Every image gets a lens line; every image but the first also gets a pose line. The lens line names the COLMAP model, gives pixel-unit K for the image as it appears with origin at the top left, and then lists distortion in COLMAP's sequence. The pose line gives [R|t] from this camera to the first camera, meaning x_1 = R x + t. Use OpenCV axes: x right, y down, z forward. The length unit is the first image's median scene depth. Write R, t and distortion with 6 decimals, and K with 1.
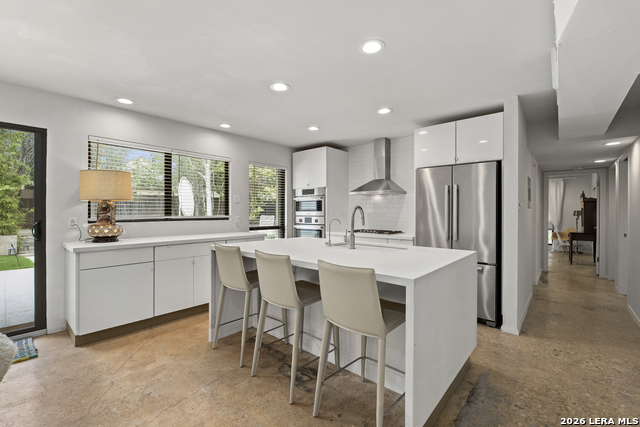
lens RADIAL K [[281.0, 0, 322.0], [0, 281.0, 213.0], [0, 0, 1]] dist [-0.003628, -0.000086]
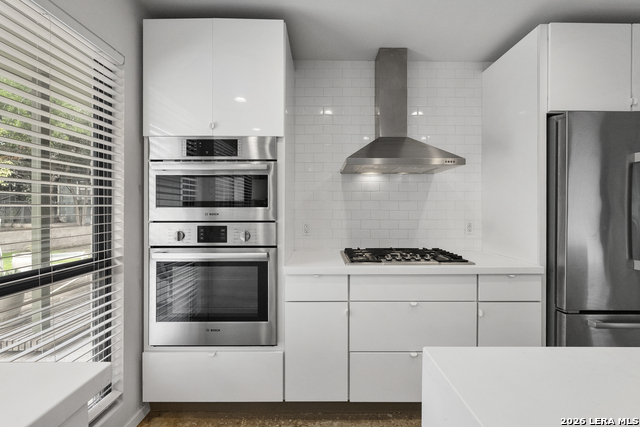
lens RADIAL K [[281.0, 0, 322.6], [0, 281.0, 208.2], [0, 0, 1]] dist [-0.003628, -0.000086]
pose [[0.751282, 0.001874, 0.659979, -0.195711], [-0.000556, 0.999997, -0.002207, -0.004556], [-0.659981, 0.001291, 0.751281, 0.788824]]
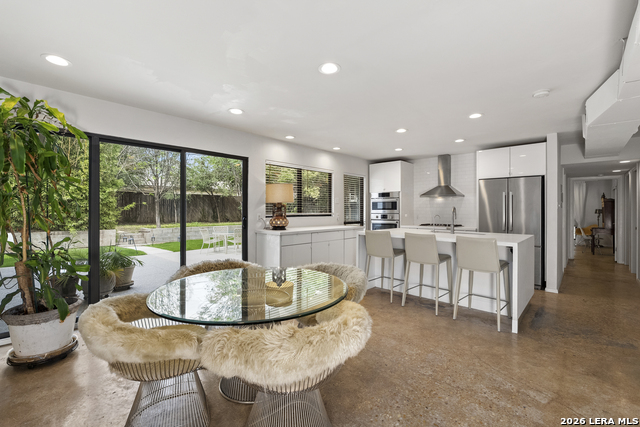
lens RADIAL K [[281.0, 0, 321.8], [0, 281.0, 209.9], [0, 0, 1]] dist [-0.003628, -0.000086]
pose [[0.999184, 0.001128, -0.040379, -0.334166], [-0.001312, 0.999989, -0.004517, 0.000378], [0.040374, 0.004566, 0.999174, -0.366290]]
